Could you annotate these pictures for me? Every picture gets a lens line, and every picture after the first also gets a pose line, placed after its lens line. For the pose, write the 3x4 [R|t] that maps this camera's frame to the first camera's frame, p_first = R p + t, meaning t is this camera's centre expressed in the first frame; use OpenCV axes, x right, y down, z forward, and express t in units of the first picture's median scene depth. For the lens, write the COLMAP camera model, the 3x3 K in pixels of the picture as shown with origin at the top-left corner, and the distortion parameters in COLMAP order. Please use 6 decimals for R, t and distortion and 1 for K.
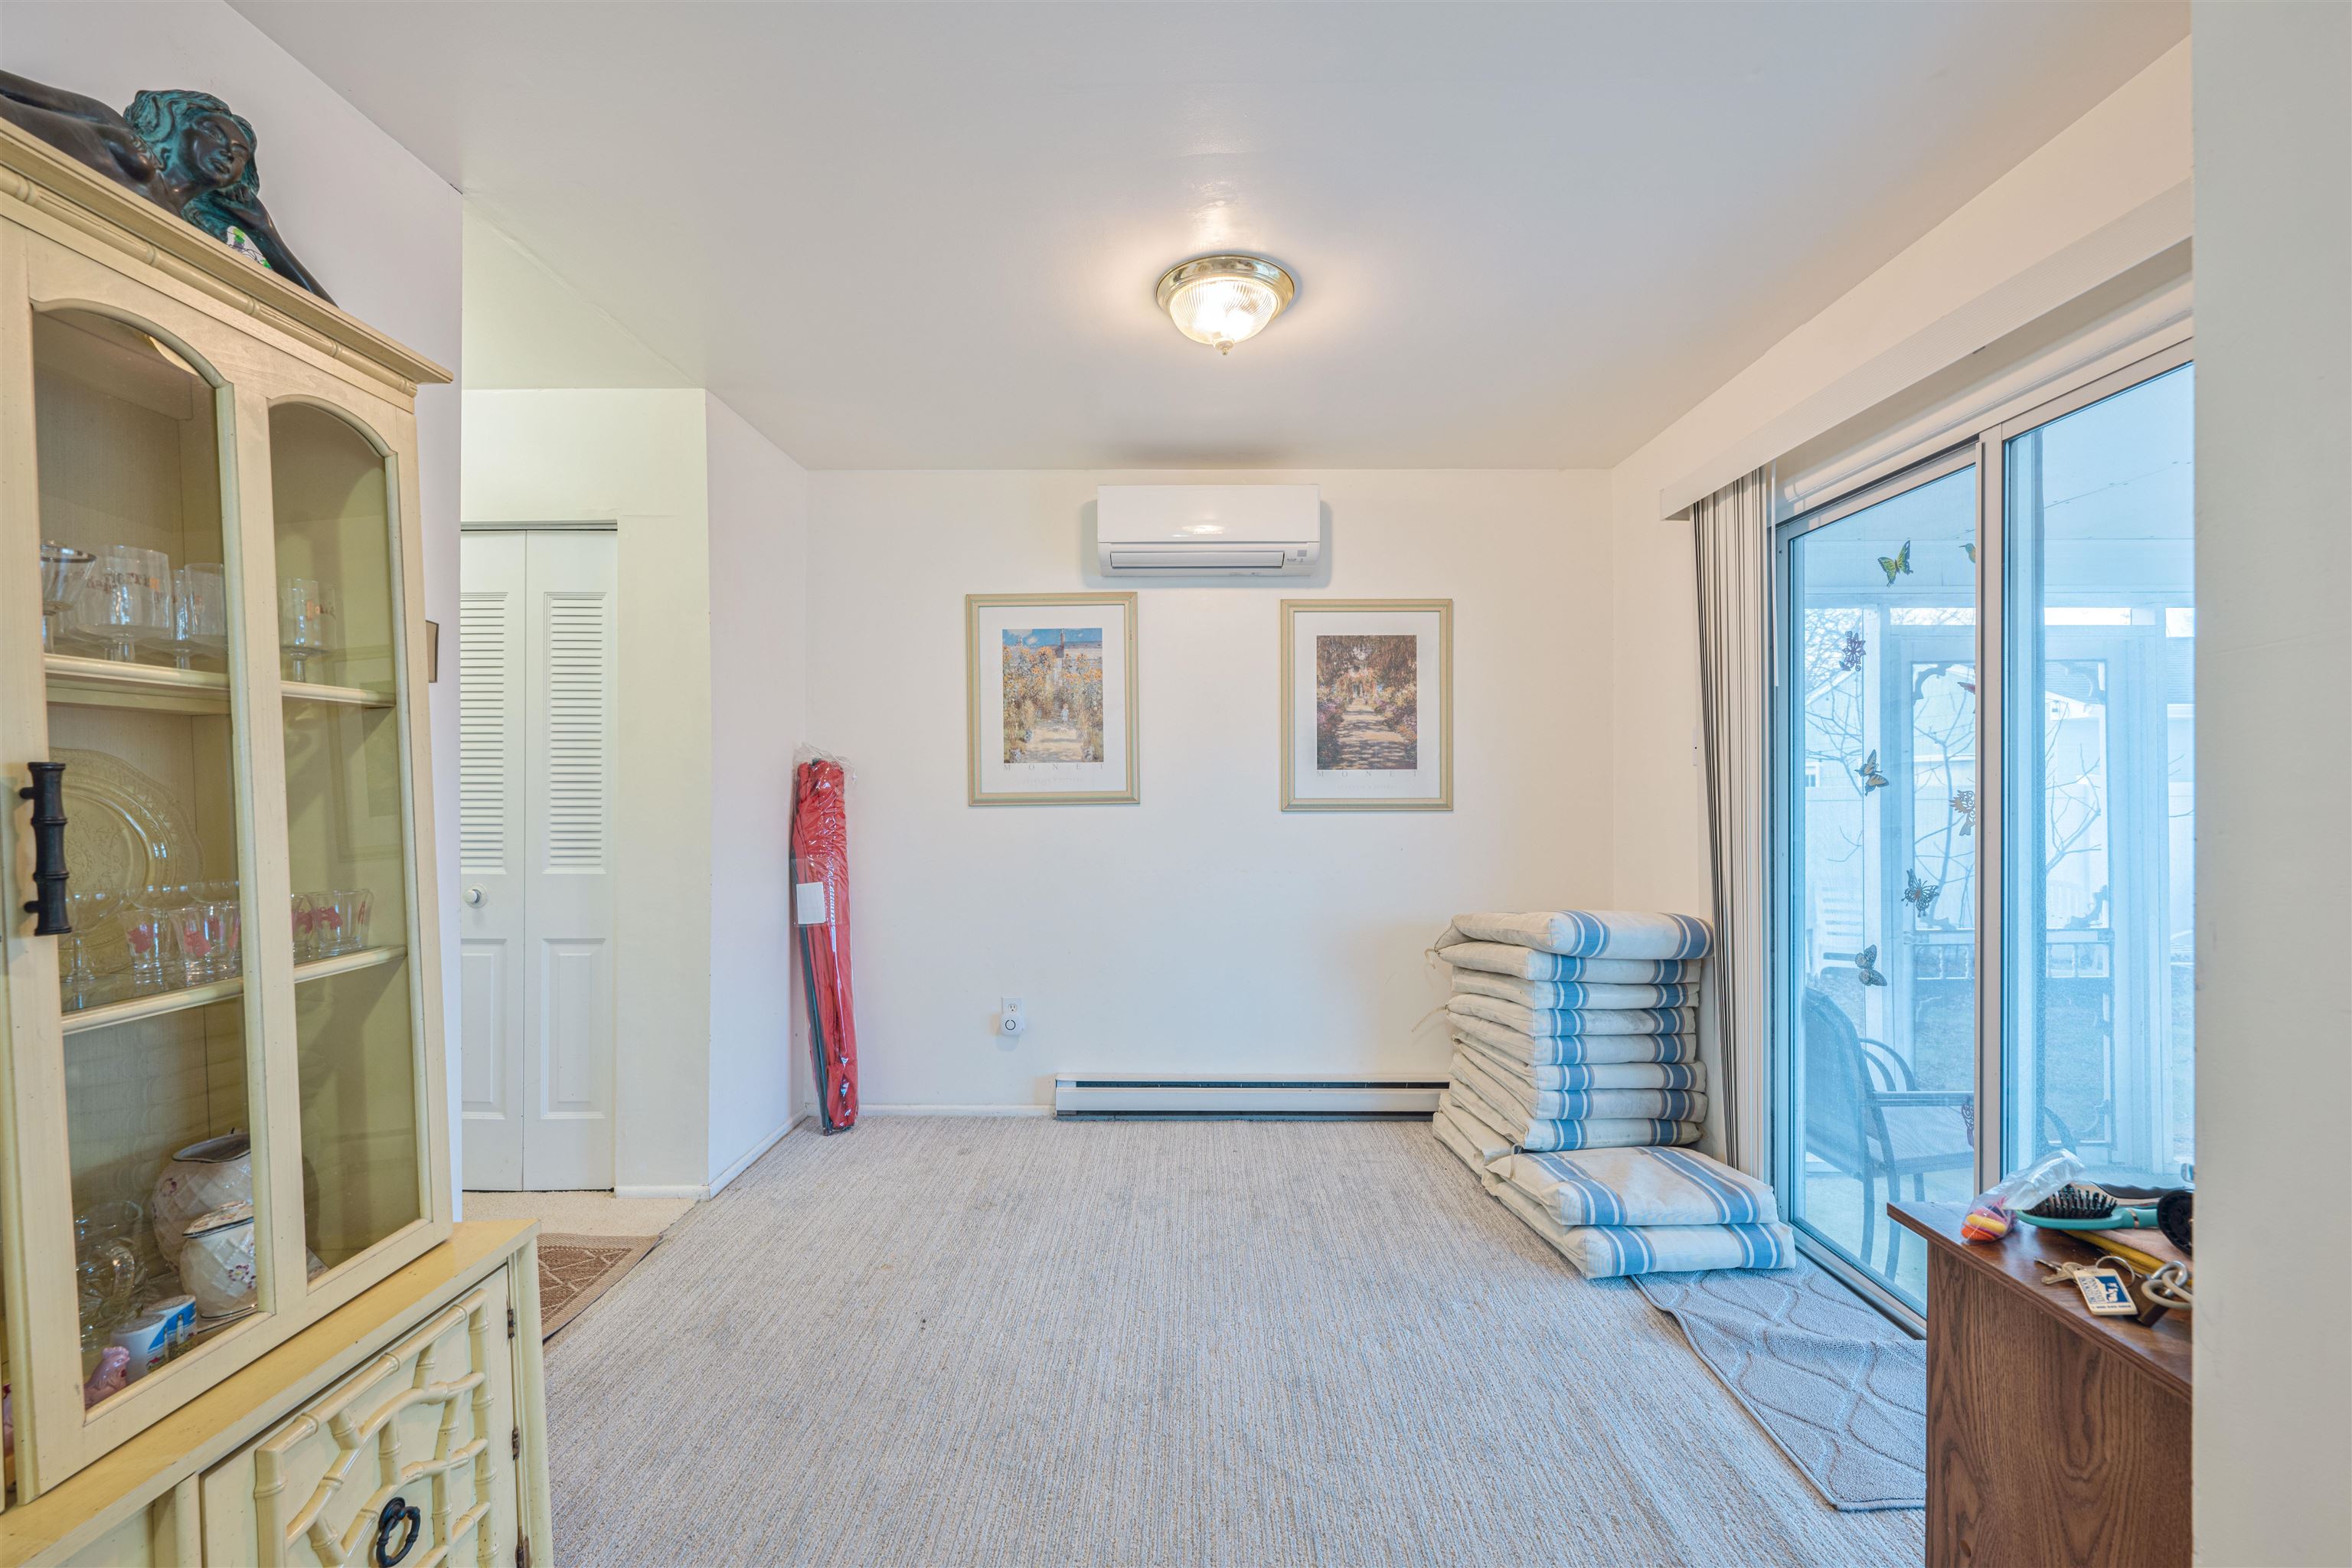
lens RADIAL K [[927.7, 0, 1179.0], [0, 927.7, 789.1], [0, 0, 1]] dist [-0.001735, -0.000139]
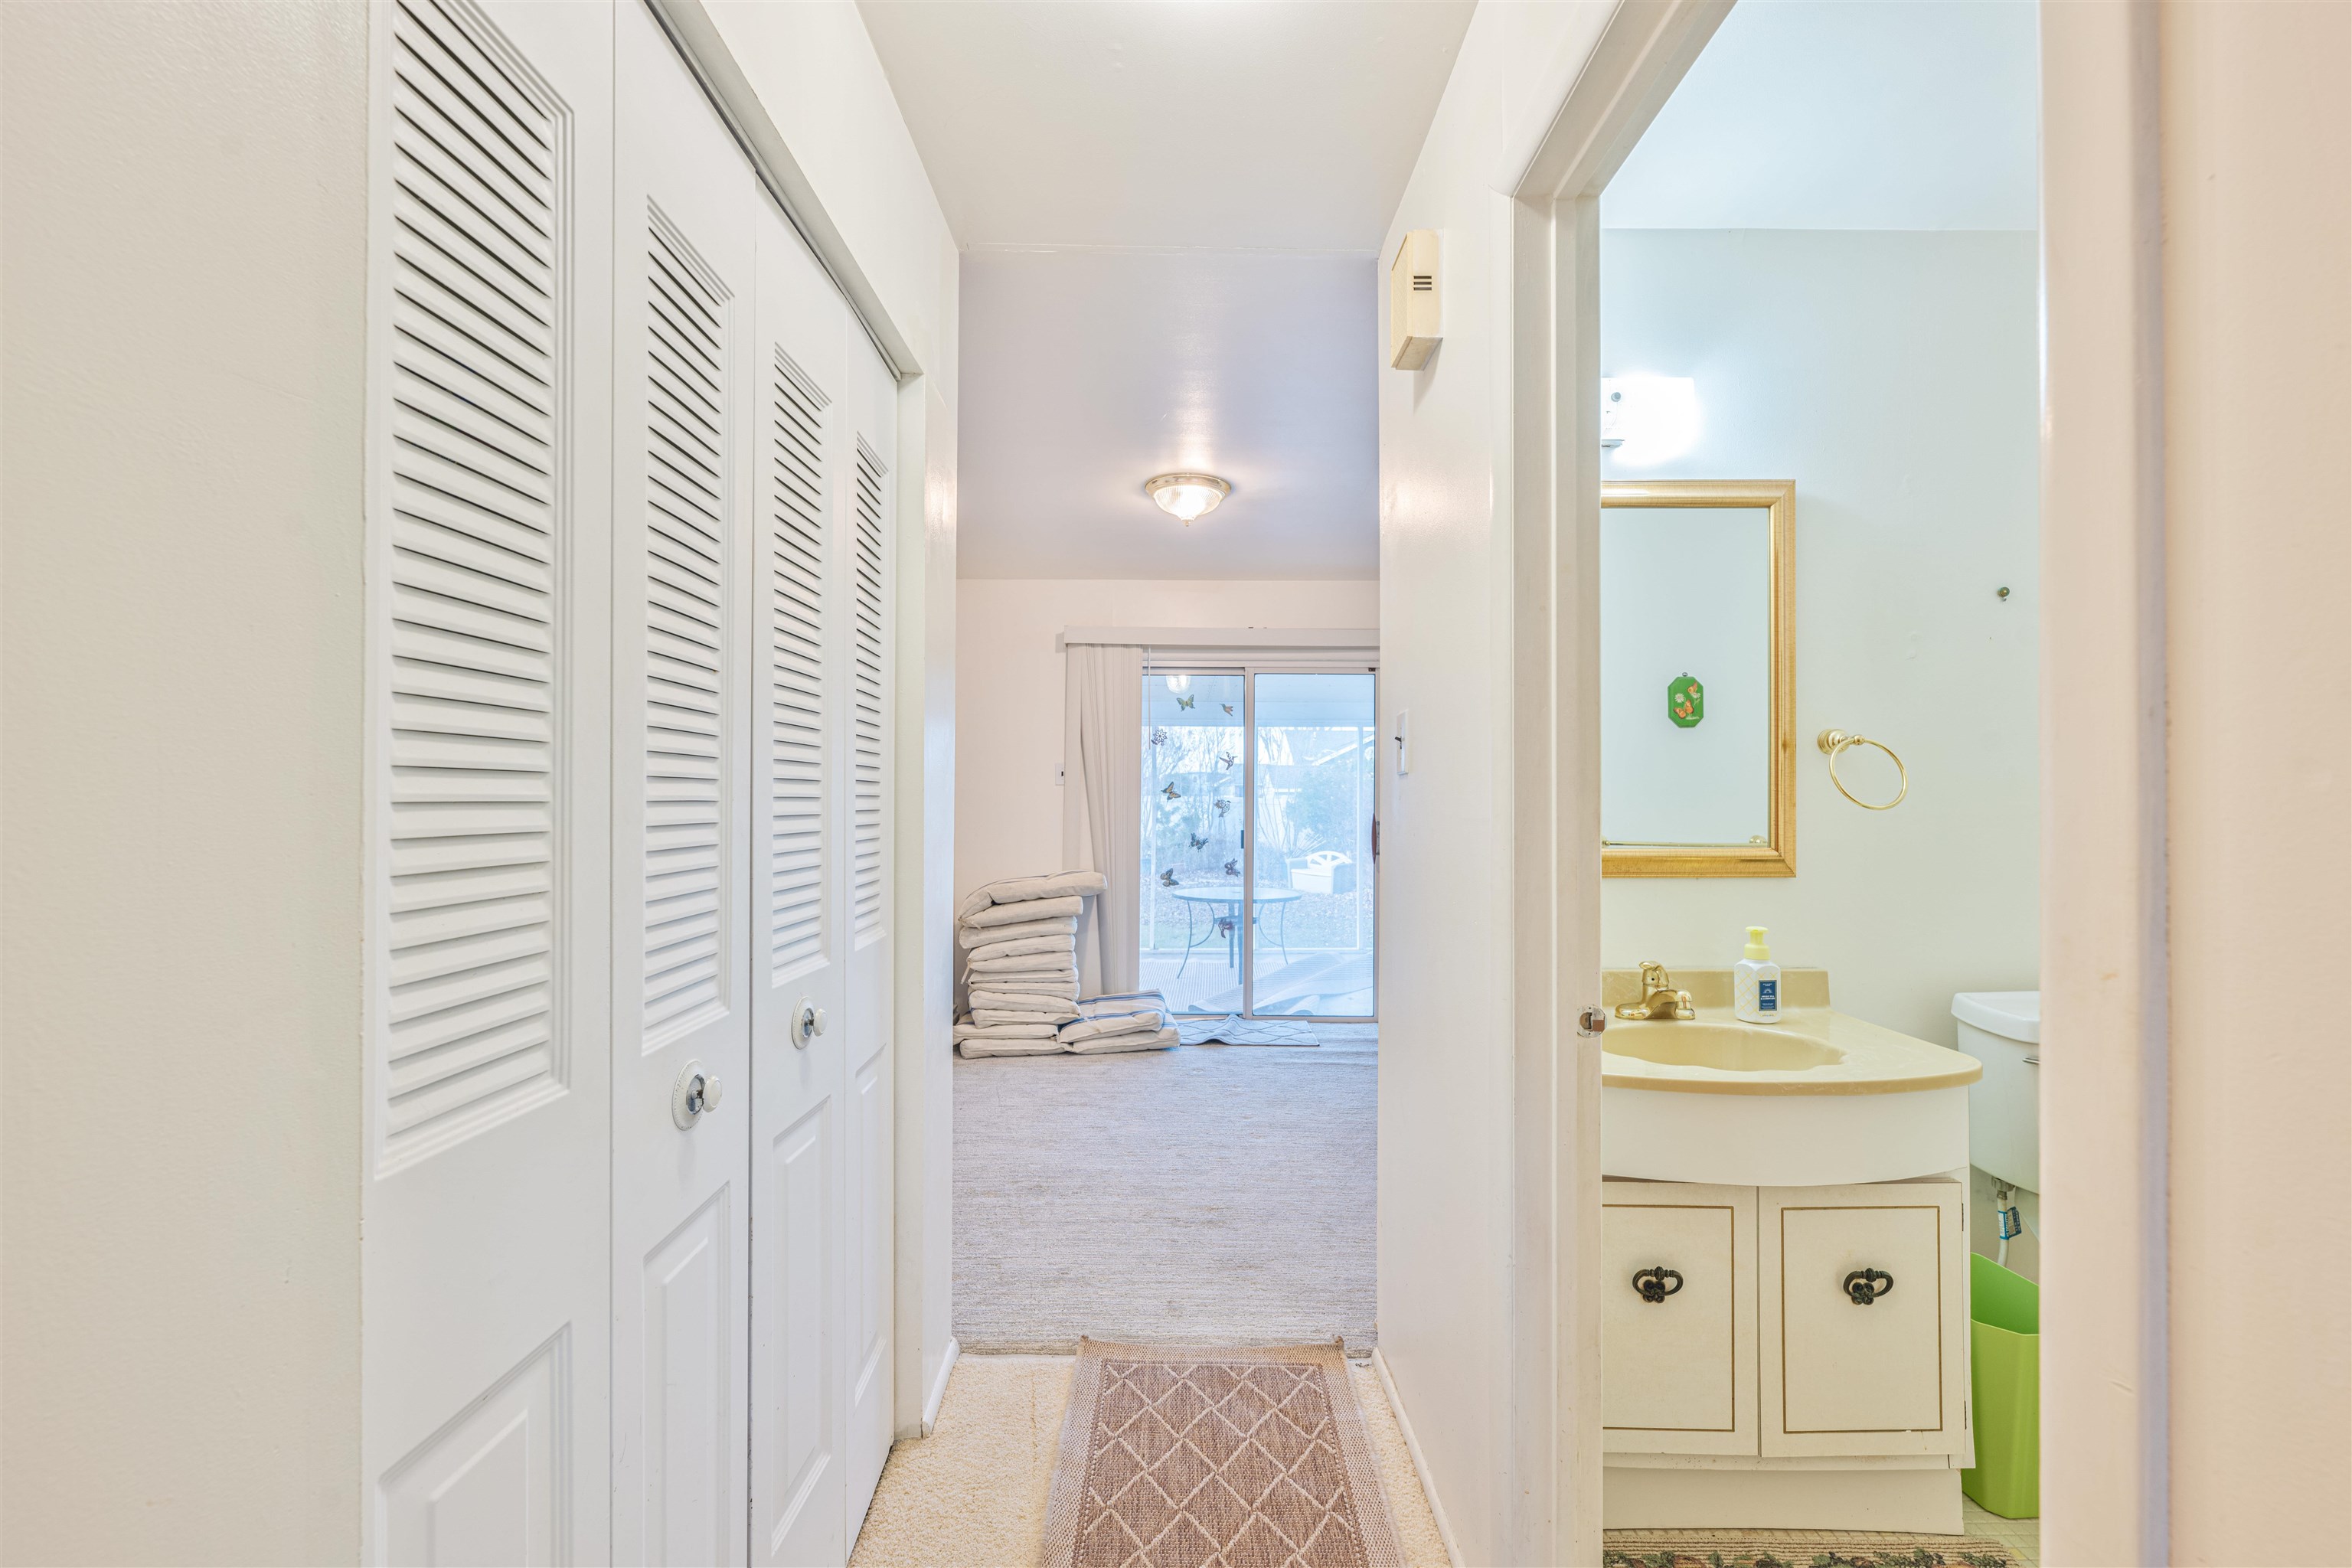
lens RADIAL K [[927.7, 0, 1174.6], [0, 927.7, 790.3], [0, 0, 1]] dist [-0.001735, -0.000139]
pose [[-0.004410, 0.012923, 0.999907, -0.984847], [-0.002635, 0.999913, -0.012935, 0.005231], [-0.999987, -0.002691, -0.004375, 0.655005]]
